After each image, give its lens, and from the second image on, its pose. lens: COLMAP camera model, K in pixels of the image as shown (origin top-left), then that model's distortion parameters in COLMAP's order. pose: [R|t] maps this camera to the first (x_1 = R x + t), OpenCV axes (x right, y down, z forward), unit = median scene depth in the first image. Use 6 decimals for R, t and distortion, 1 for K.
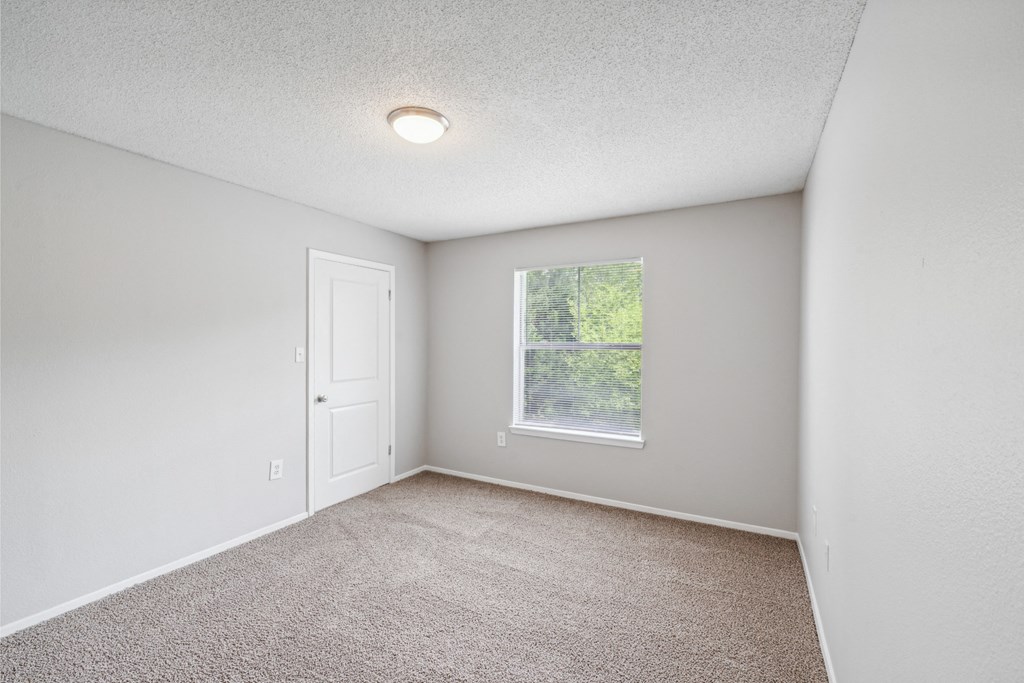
lens RADIAL K [[440.1, 0, 514.1], [0, 440.1, 341.2], [0, 0, 1]] dist [0.001879, -0.001601]
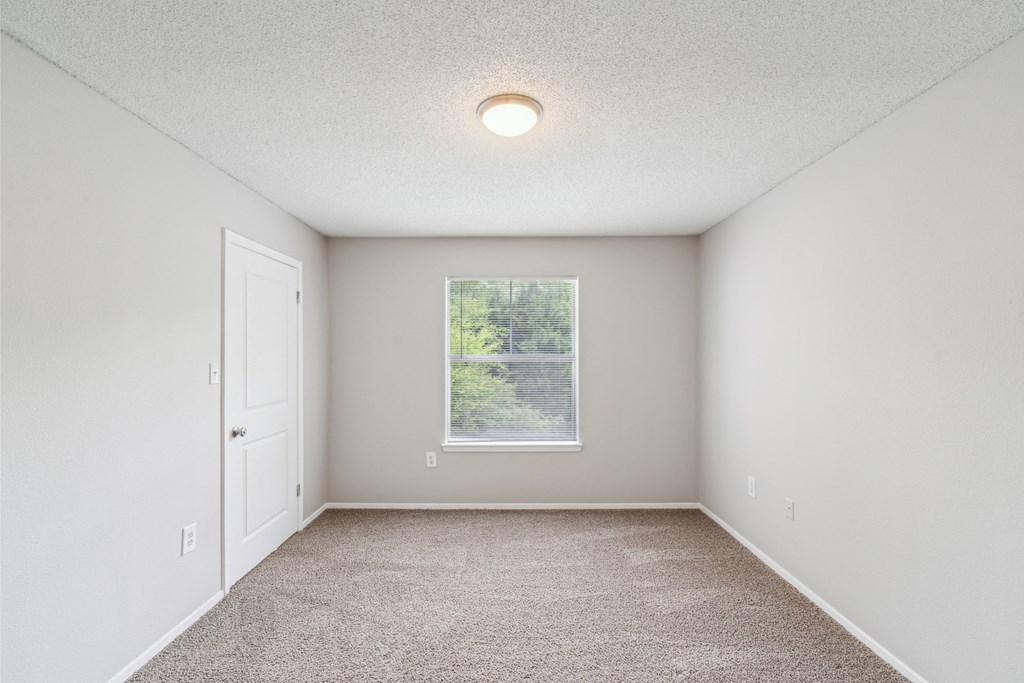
lens RADIAL K [[440.1, 0, 516.0], [0, 440.1, 349.1], [0, 0, 1]] dist [0.001879, -0.001601]
pose [[0.874302, 0.000046, 0.485382, -0.377792], [0.005226, 0.999941, -0.009508, -0.000101], [-0.485354, 0.010850, 0.874250, 0.118592]]
